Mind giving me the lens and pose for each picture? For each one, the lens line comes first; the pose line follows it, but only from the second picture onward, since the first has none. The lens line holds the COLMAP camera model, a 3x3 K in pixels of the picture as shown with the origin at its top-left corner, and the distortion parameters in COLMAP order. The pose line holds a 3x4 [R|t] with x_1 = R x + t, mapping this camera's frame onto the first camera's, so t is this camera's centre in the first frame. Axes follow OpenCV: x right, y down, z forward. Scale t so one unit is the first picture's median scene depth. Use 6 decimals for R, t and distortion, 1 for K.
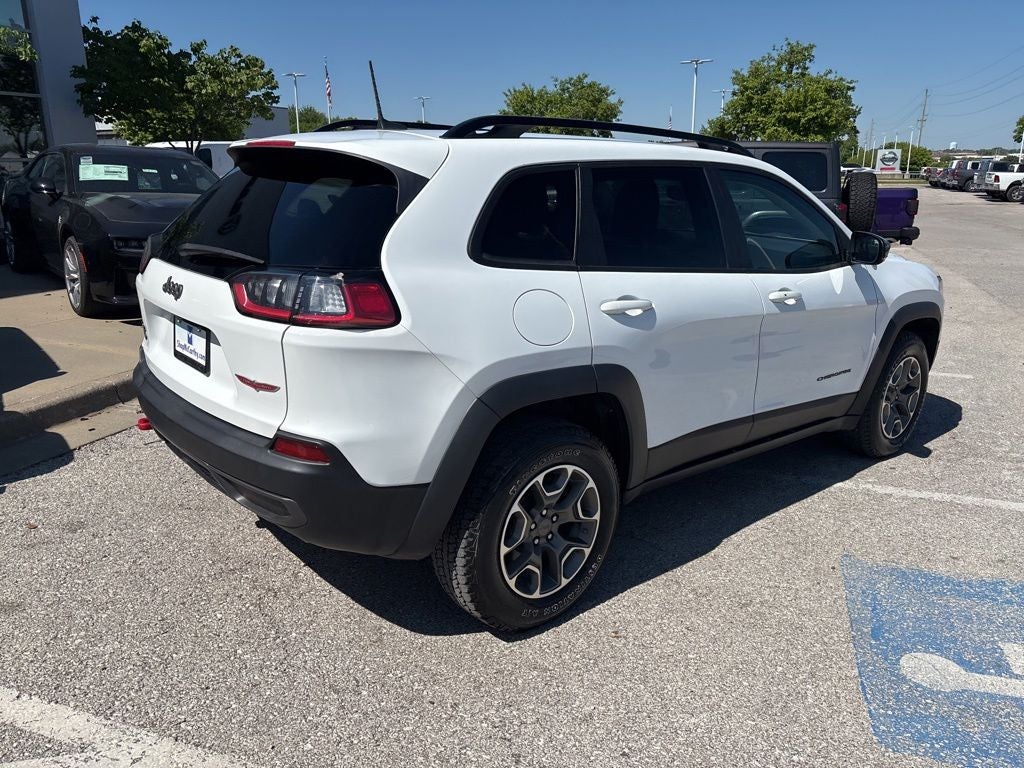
lens RADIAL K [[769.2, 0, 509.1], [0, 769.2, 383.9], [0, 0, 1]] dist [0.052703, -0.062503]
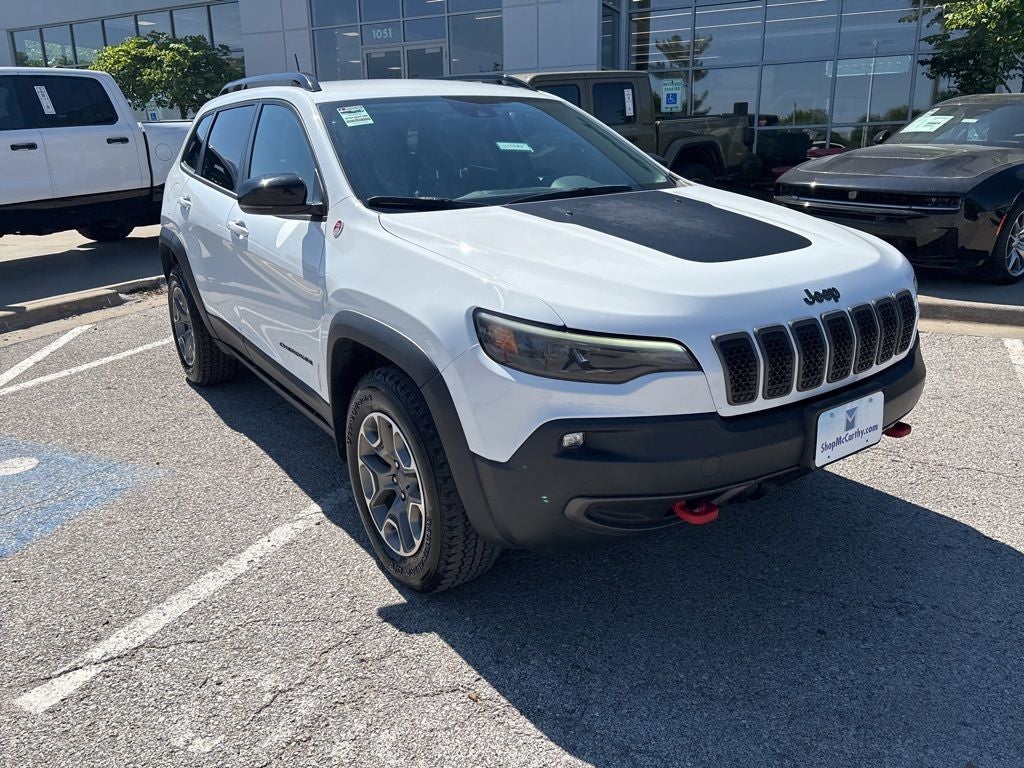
lens RADIAL K [[769.2, 0, 509.1], [0, 769.2, 383.9], [0, 0, 1]] dist [0.052703, -0.062503]
pose [[-0.108863, 0.285831, -0.952076, 1.464048], [-0.247776, 0.919737, 0.304454, -0.353085], [0.962682, 0.269045, -0.029304, 1.559697]]
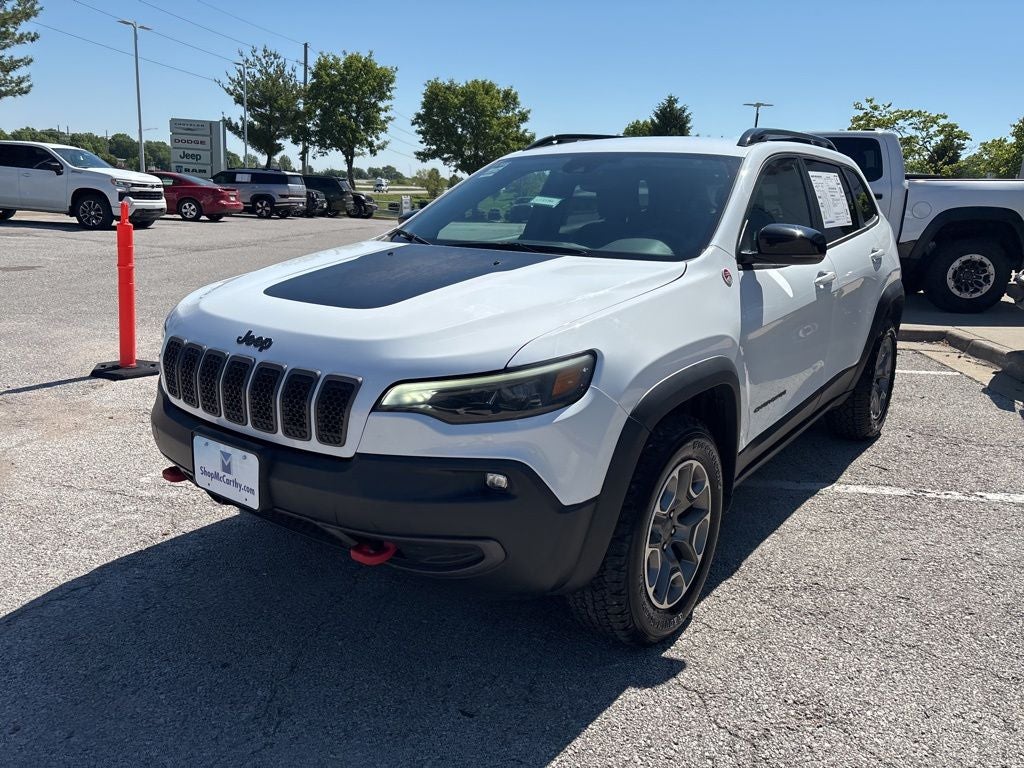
lens RADIAL K [[772.3, 0, 508.9], [0, 772.3, 378.8], [0, 0, 1]] dist [0.038785, -0.045522]
pose [[-0.976997, 0.000922, -0.213253, 0.677399], [-0.103755, 0.871600, 0.479112, -0.620487], [0.186313, 0.490217, -0.851454, 2.456234]]
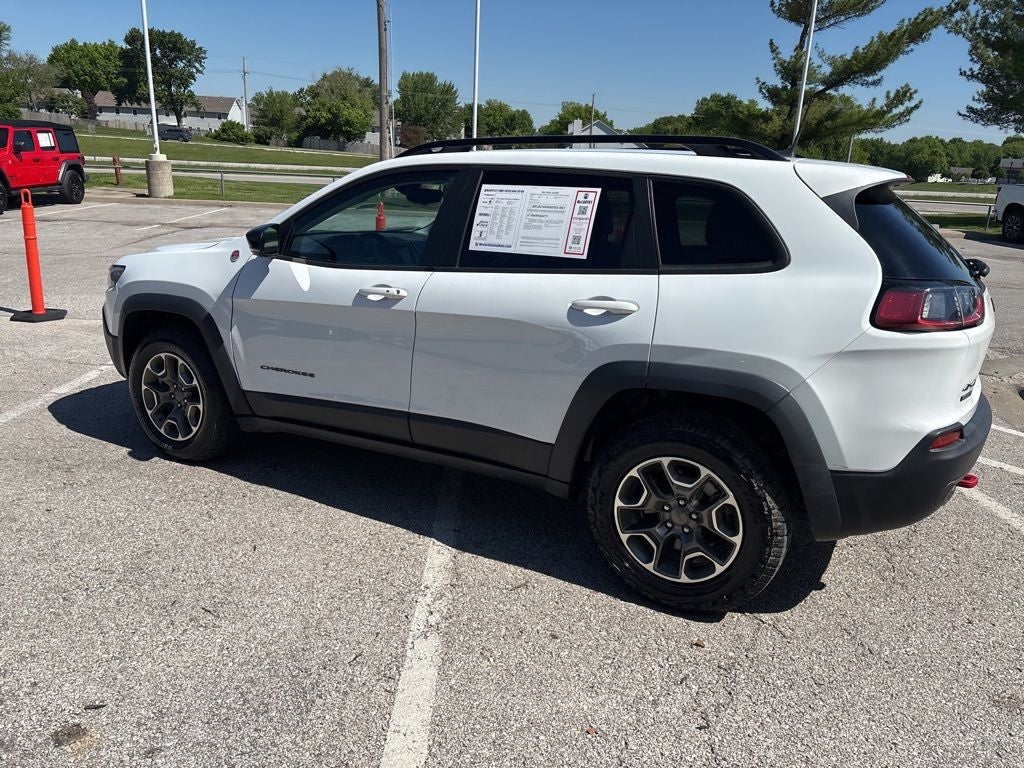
lens RADIAL K [[770.0, 0, 507.7], [0, 770.0, 380.7], [0, 0, 1]] dist [0.045951, -0.053340]
pose [[-0.338025, -0.278724, 0.898917, -1.072304], [0.209423, 0.908916, 0.360575, -0.501094], [-0.917541, 0.310137, -0.248865, 1.669765]]
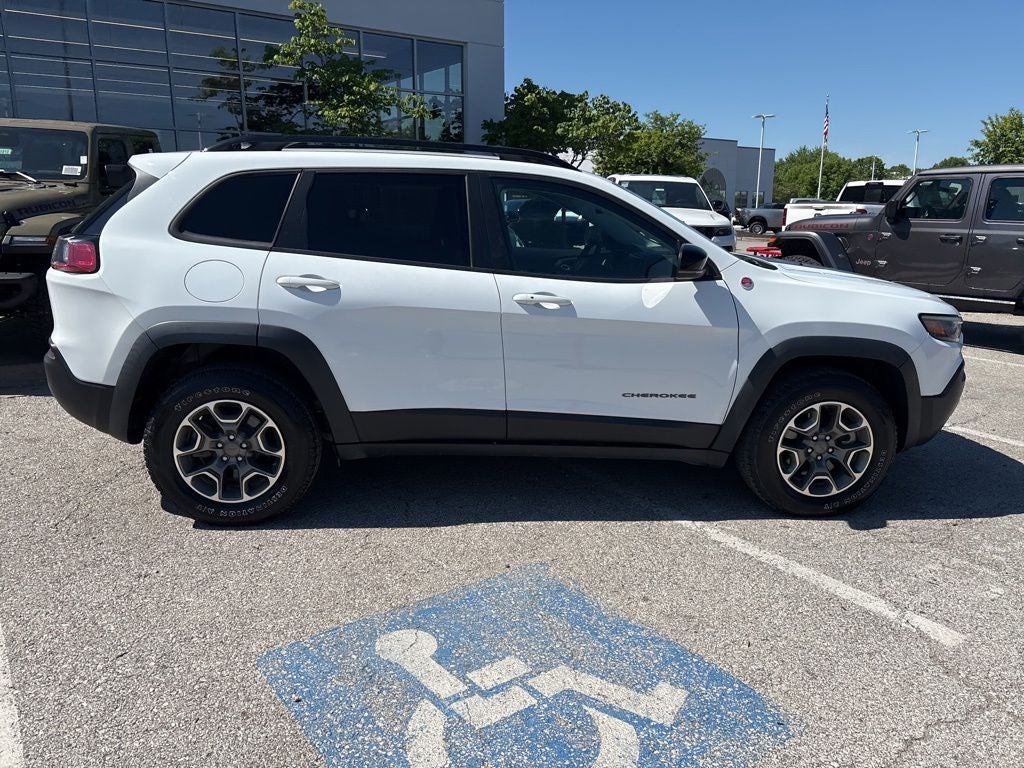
lens RADIAL K [[766.0, 0, 511.5], [0, 766.0, 382.8], [0, 0, 1]] dist [0.045079, -0.065319]
pose [[0.813636, 0.133739, -0.565784, 0.995818], [-0.161839, 0.986817, 0.000526, 0.001275], [0.558395, 0.091137, 0.824554, 0.168111]]
